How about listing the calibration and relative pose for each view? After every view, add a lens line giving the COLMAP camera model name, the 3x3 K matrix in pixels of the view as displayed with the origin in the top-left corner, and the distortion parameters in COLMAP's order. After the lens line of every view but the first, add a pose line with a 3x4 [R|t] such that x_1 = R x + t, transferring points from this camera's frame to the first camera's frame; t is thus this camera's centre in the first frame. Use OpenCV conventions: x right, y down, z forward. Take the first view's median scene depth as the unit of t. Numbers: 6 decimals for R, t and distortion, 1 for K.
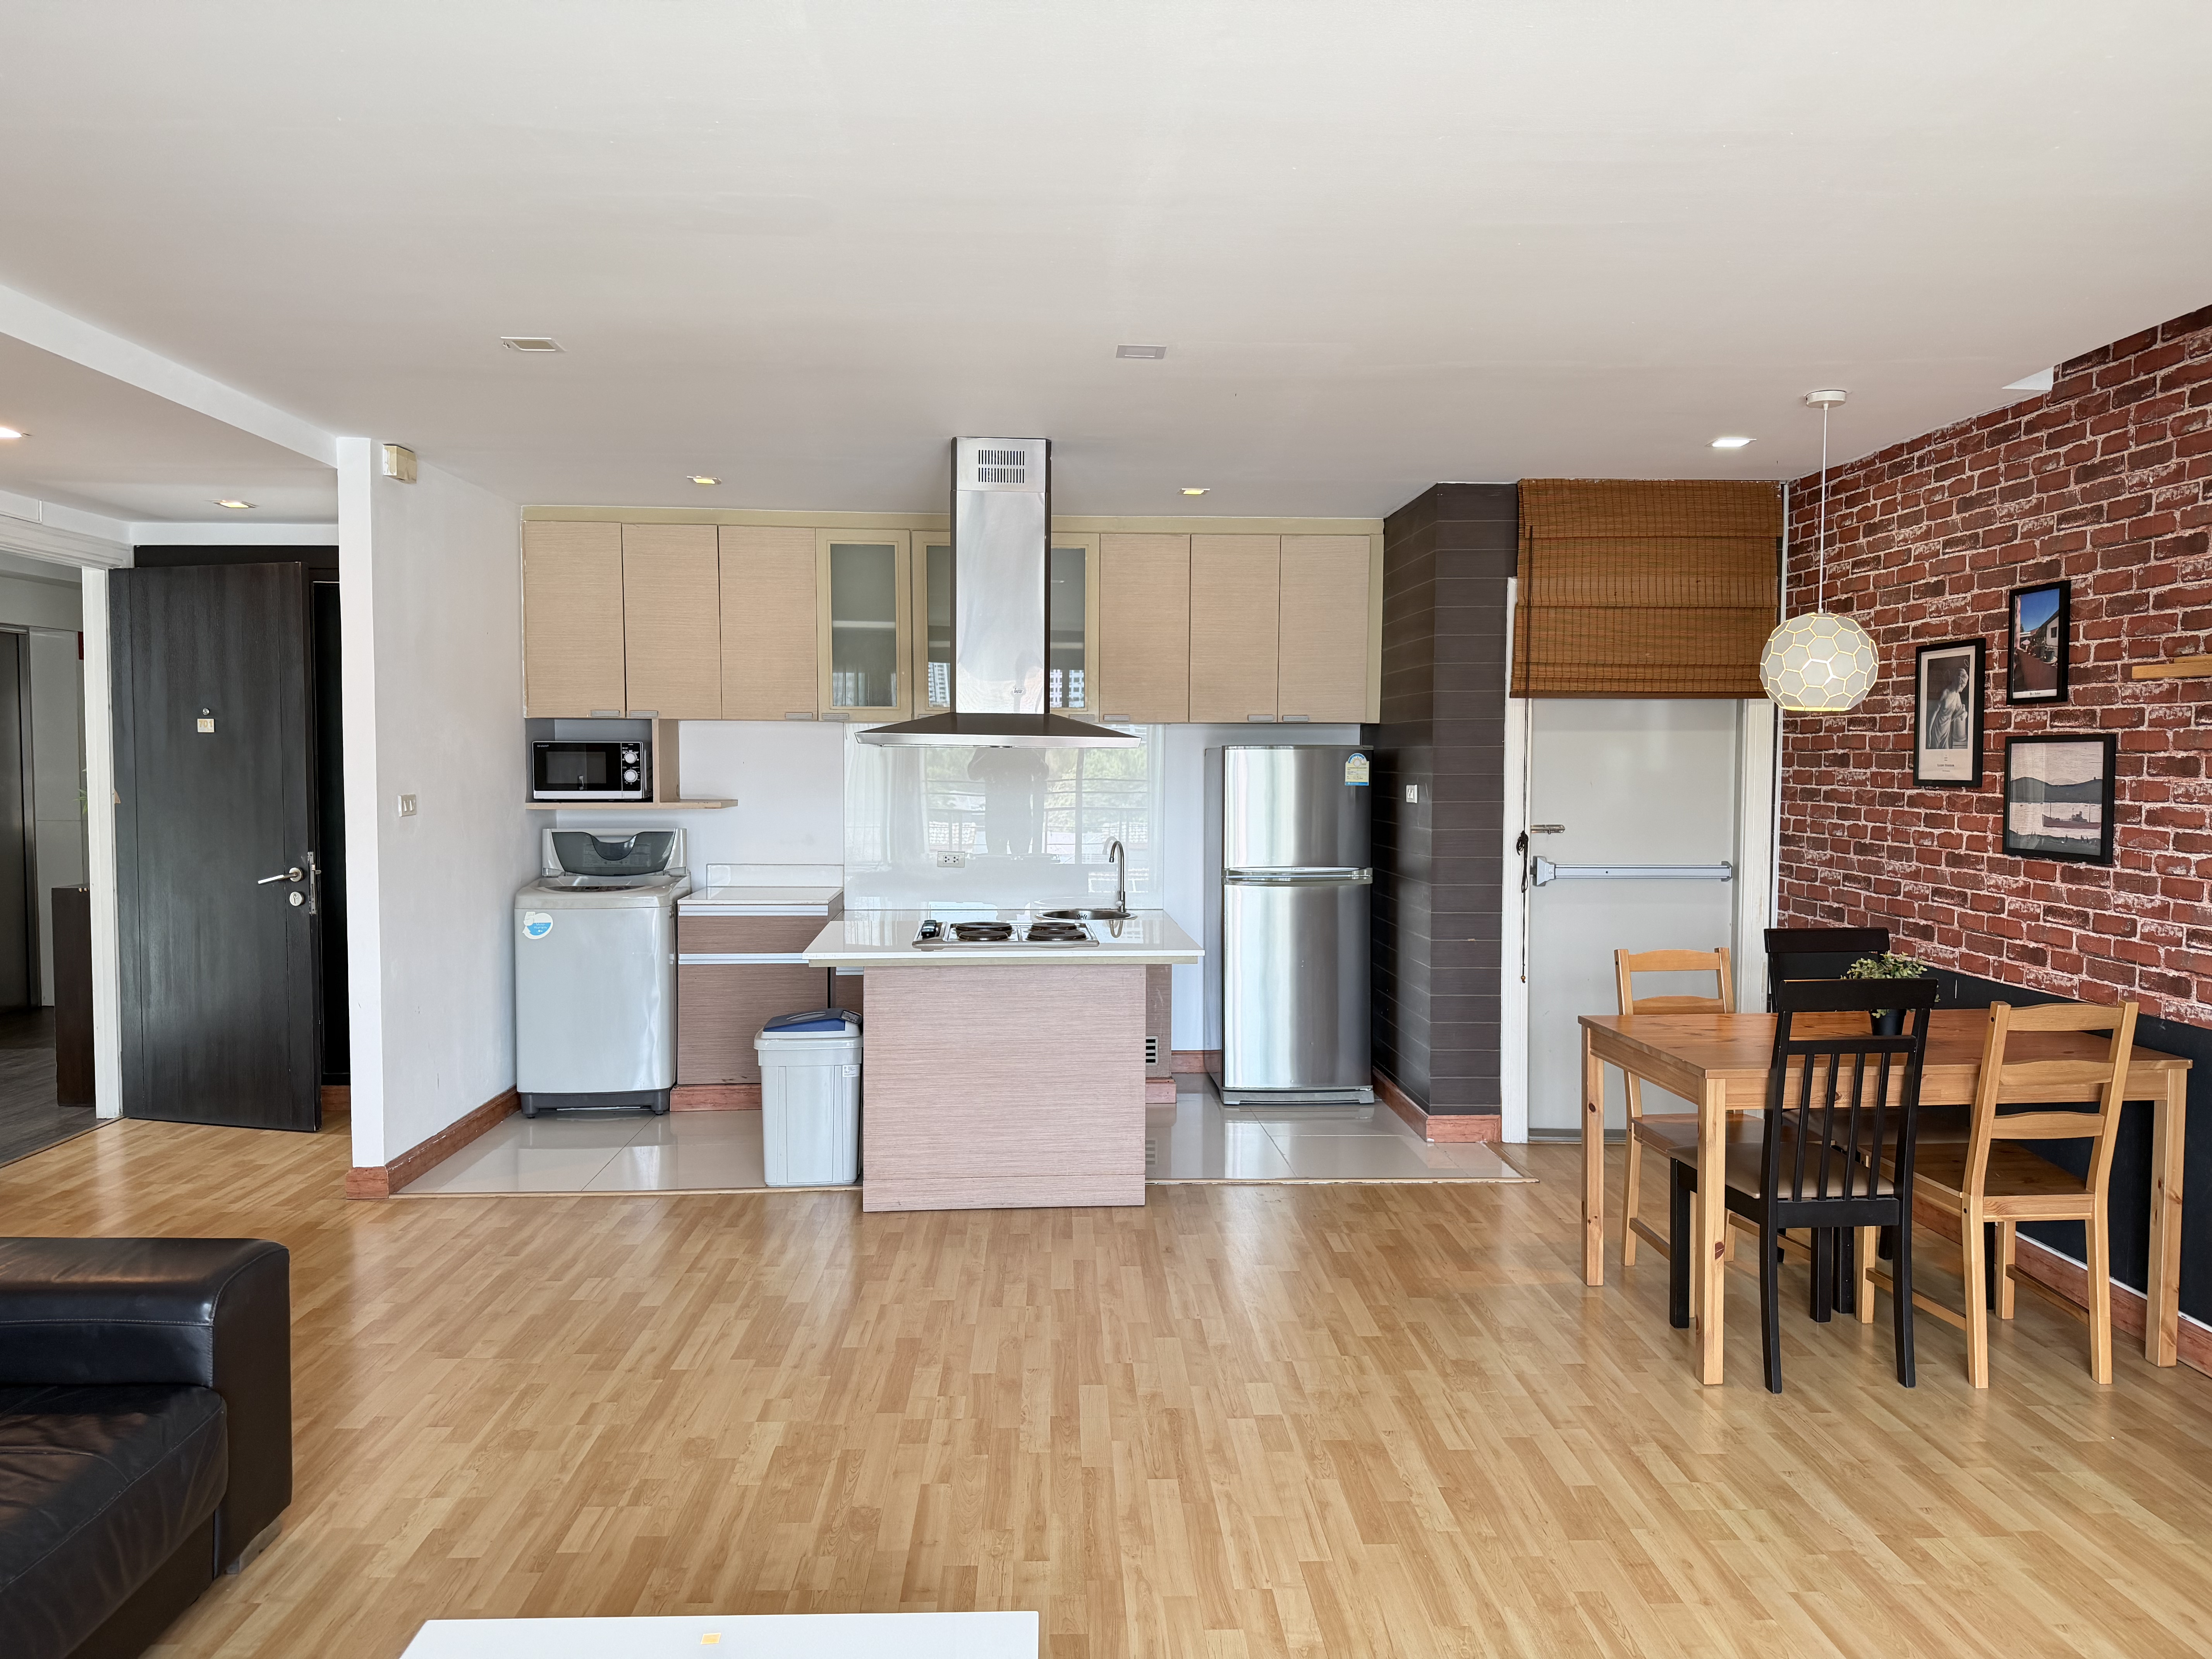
lens RADIAL K [[1554.3, 0, 1109.3], [0, 1554.3, 822.3], [0, 0, 1]] dist [0.077577, -0.115026]
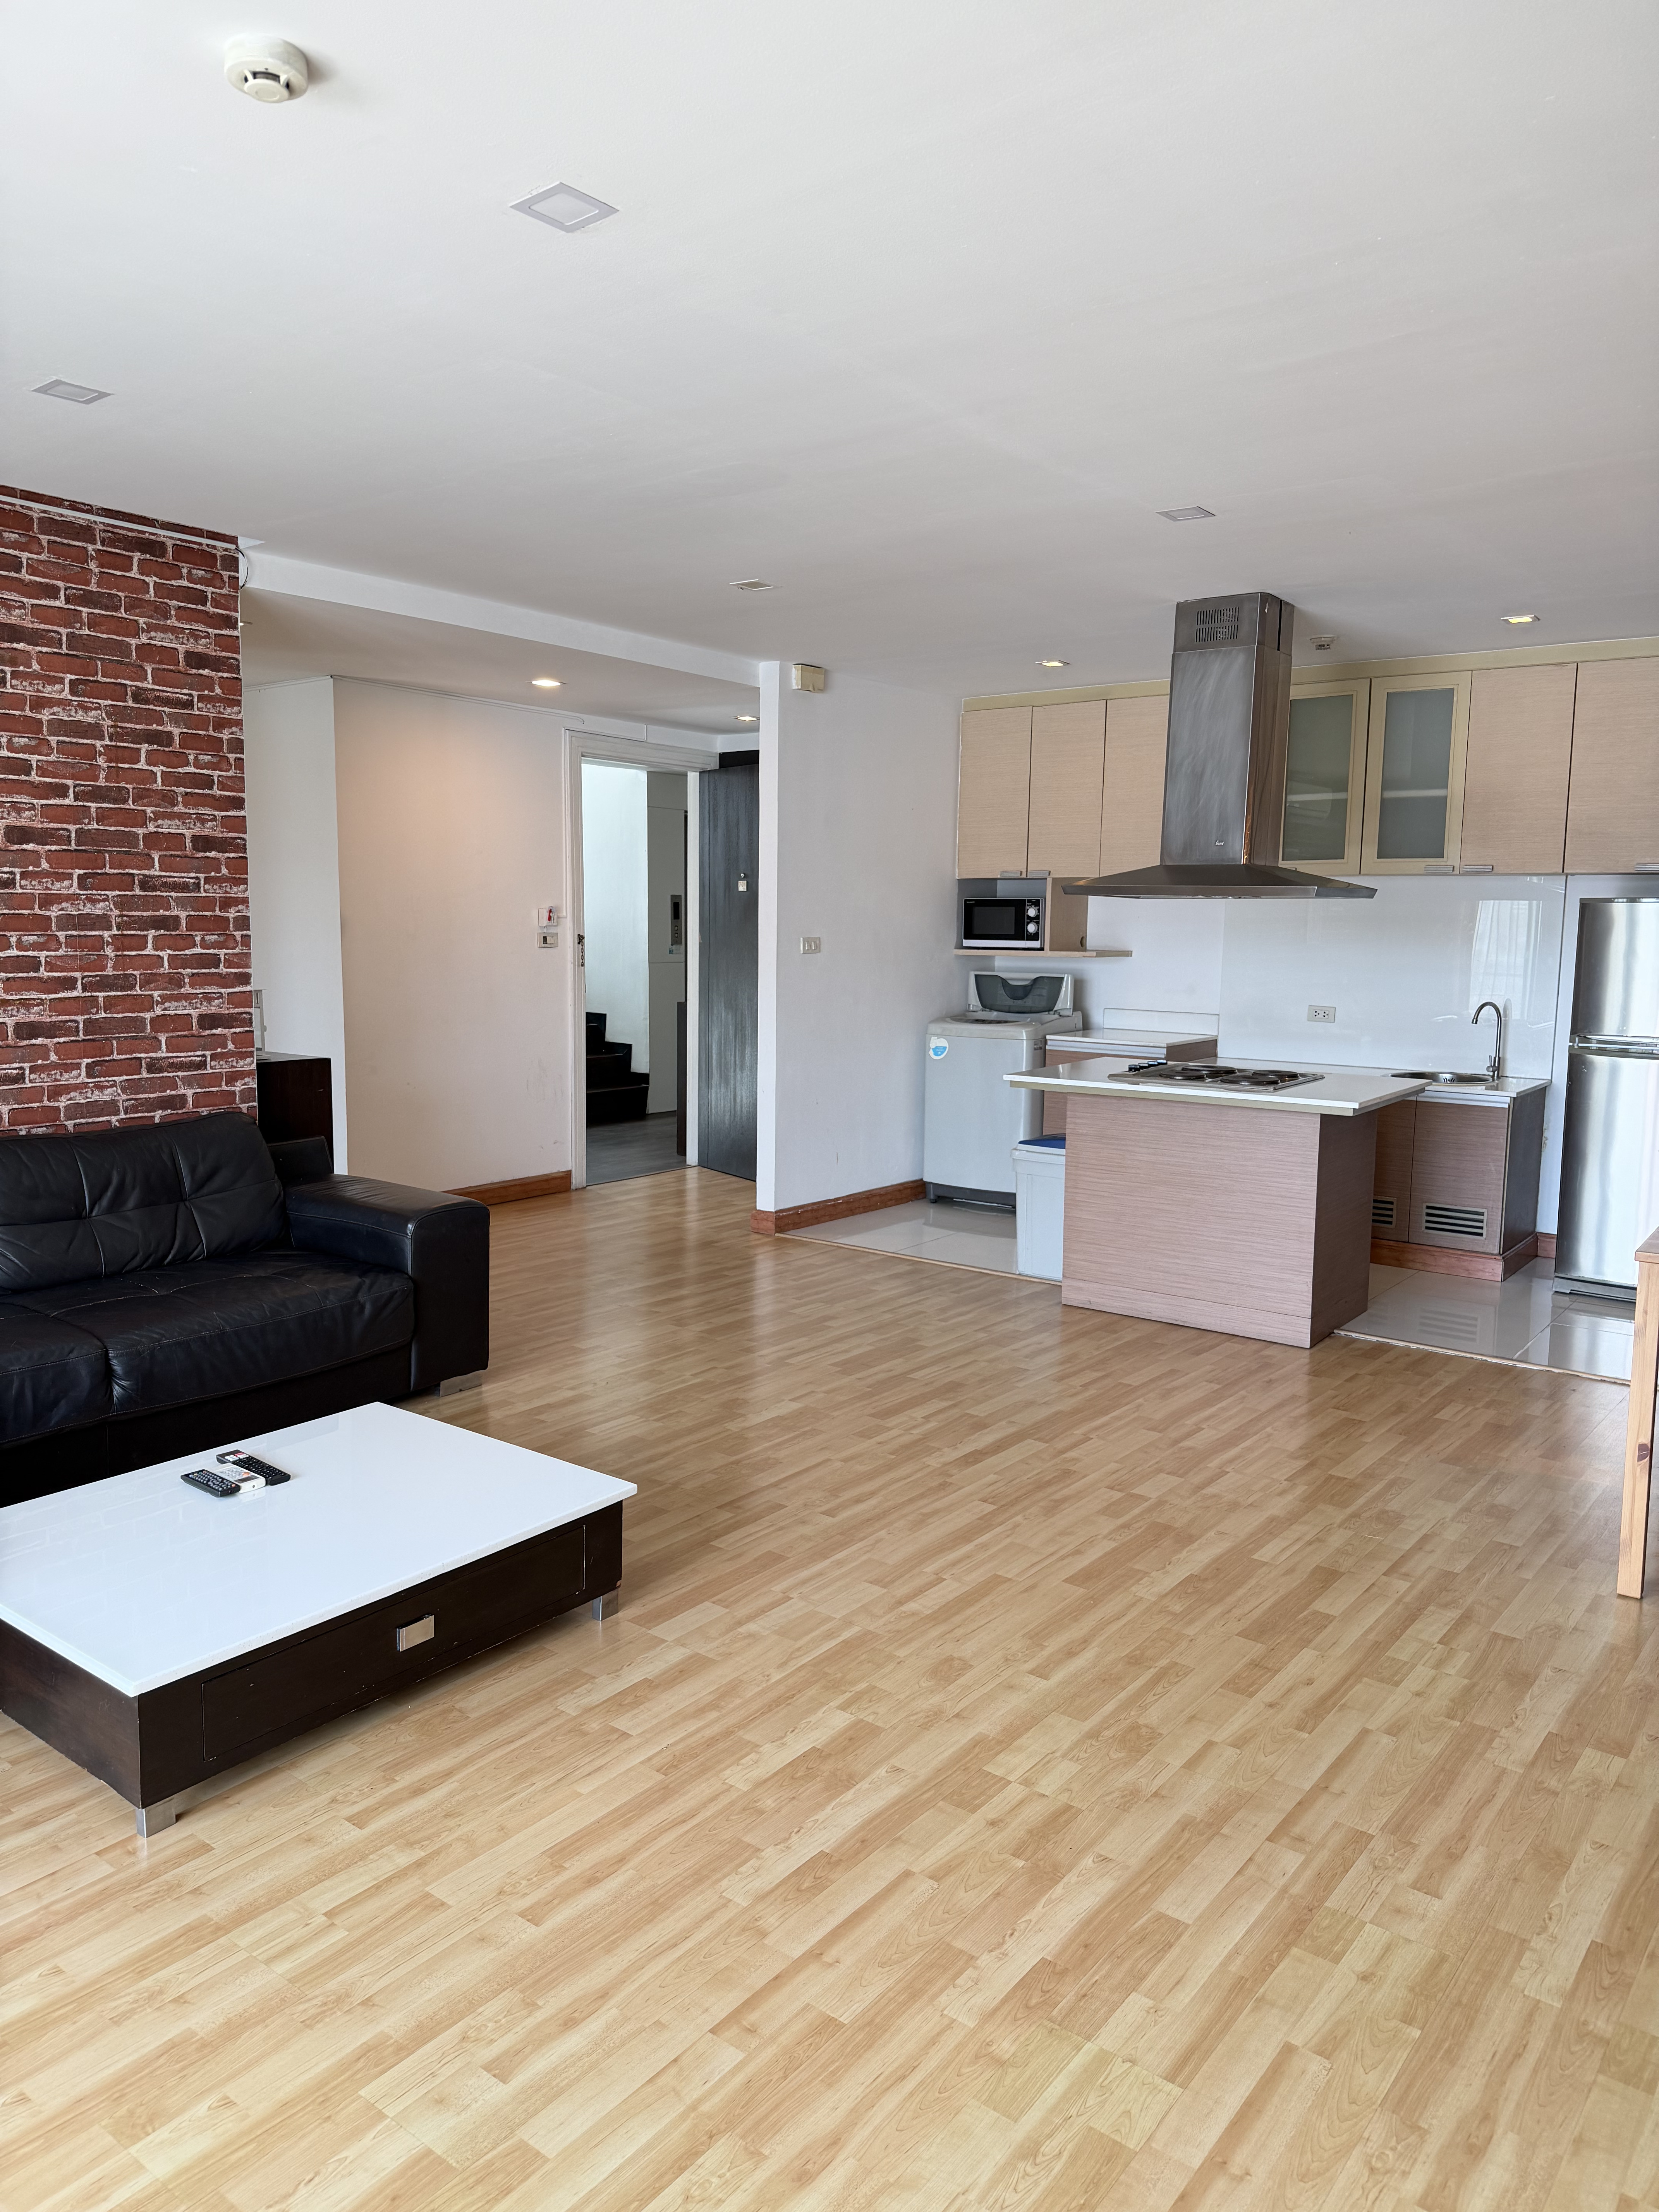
lens RADIAL K [[1533.8, 0, 829.5], [0, 1533.8, 1106.0], [0, 0, 1]] dist [0.151659, -0.282115]
pose [[0.768596, 0.086765, -0.633824, 0.519469], [-0.040903, 0.995398, 0.086660, 0.014998], [0.638426, -0.040681, 0.768607, 0.021869]]
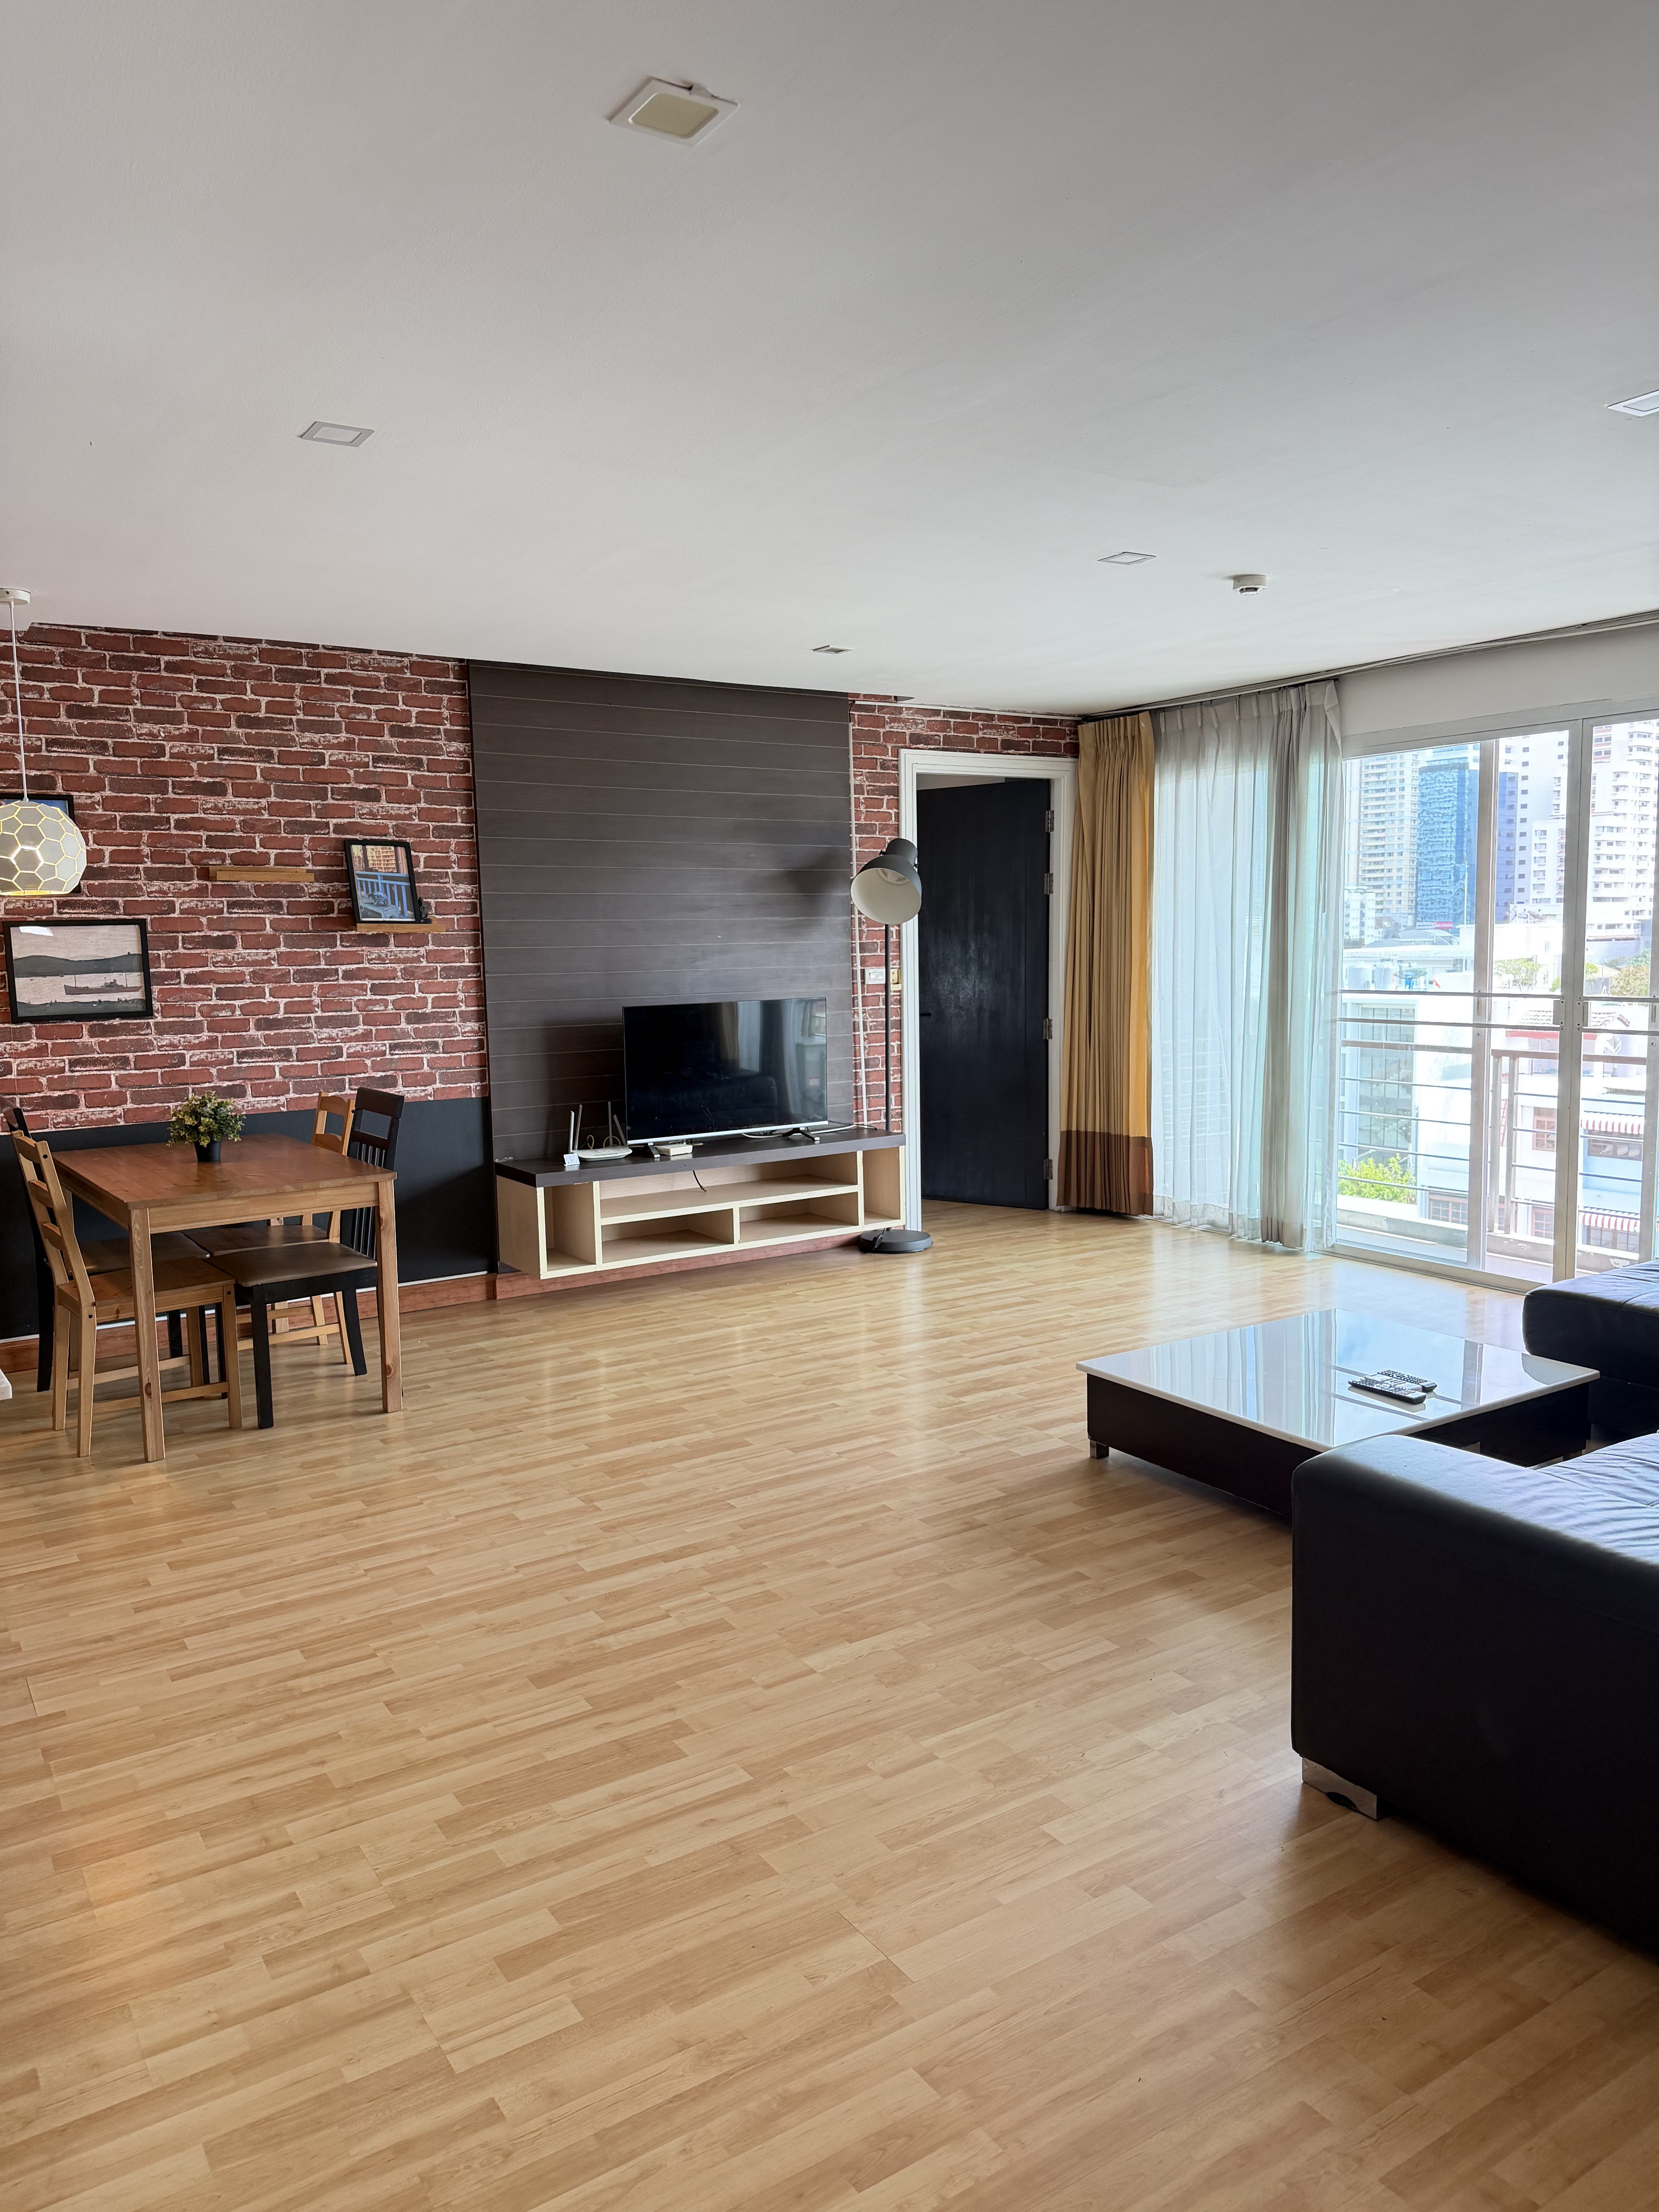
lens RADIAL K [[1554.3, 0, 829.5], [0, 1554.3, 1106.0], [0, 0, 1]] dist [0.077577, -0.115026]
pose [[-0.518838, -0.089495, 0.850175, -0.814676], [0.055028, 0.988946, 0.137685, -0.050902], [-0.853100, 0.118219, -0.508178, 1.198167]]
